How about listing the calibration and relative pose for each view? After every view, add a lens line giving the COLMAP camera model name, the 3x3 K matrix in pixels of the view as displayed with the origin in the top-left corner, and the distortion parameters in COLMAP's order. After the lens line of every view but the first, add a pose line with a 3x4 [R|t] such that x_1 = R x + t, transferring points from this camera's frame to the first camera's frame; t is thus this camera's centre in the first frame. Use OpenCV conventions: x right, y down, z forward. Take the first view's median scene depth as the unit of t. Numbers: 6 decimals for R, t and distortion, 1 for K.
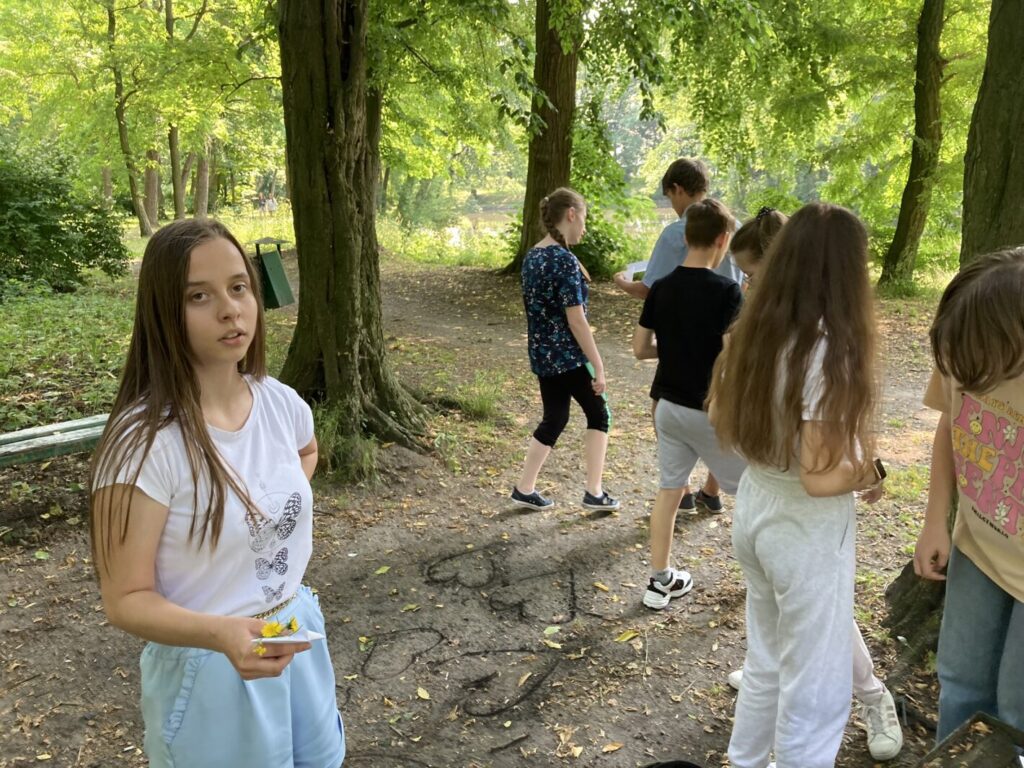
lens RADIAL K [[845.6, 0, 512.0], [0, 845.6, 384.0], [0, 0, 1]] dist [0.046344, -0.086812]
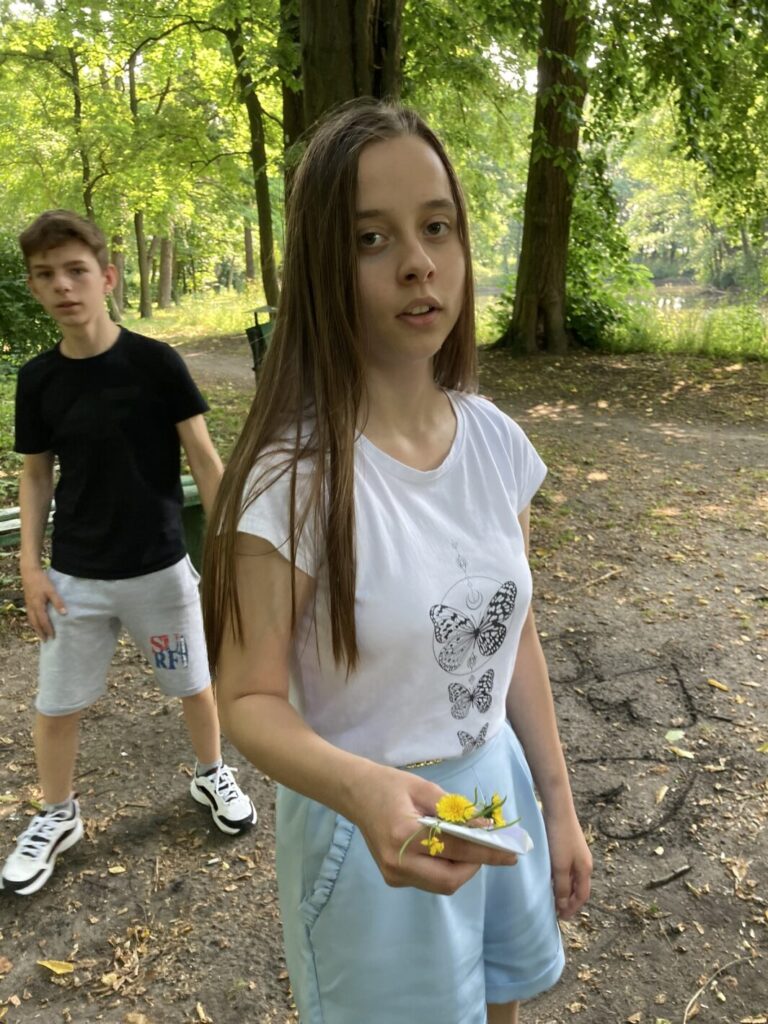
lens RADIAL K [[844.5, 0, 384.9], [0, 844.5, 523.9], [0, 0, 1]] dist [-0.001627, -0.004217]
pose [[0.996134, 0.006911, -0.087579, -0.108201], [-0.001704, 0.998234, 0.059387, 0.019949], [0.087835, -0.059008, 0.994386, 0.098942]]
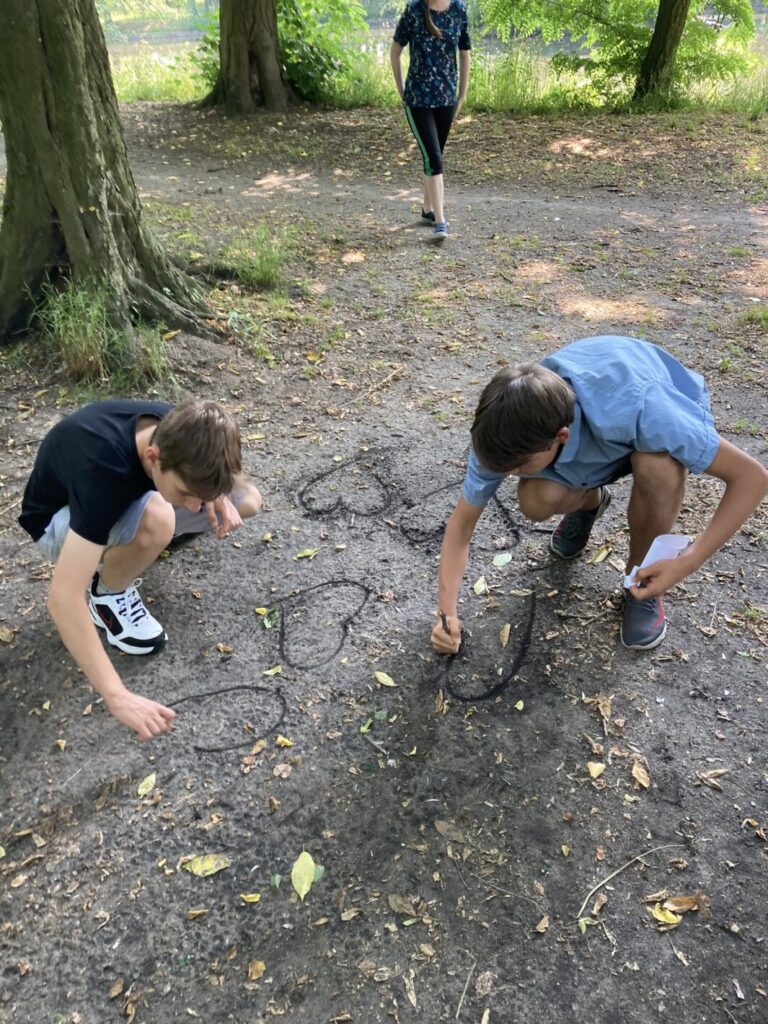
lens RADIAL K [[822.3, 0, 374.8], [0, 822.3, 511.7], [0, 0, 1]] dist [0.063626, -0.086735]
pose [[0.972045, -0.138588, 0.189531, -0.129672], [0.073985, 0.946889, 0.312933, 0.003924], [-0.222834, -0.290163, 0.930672, 0.220745]]
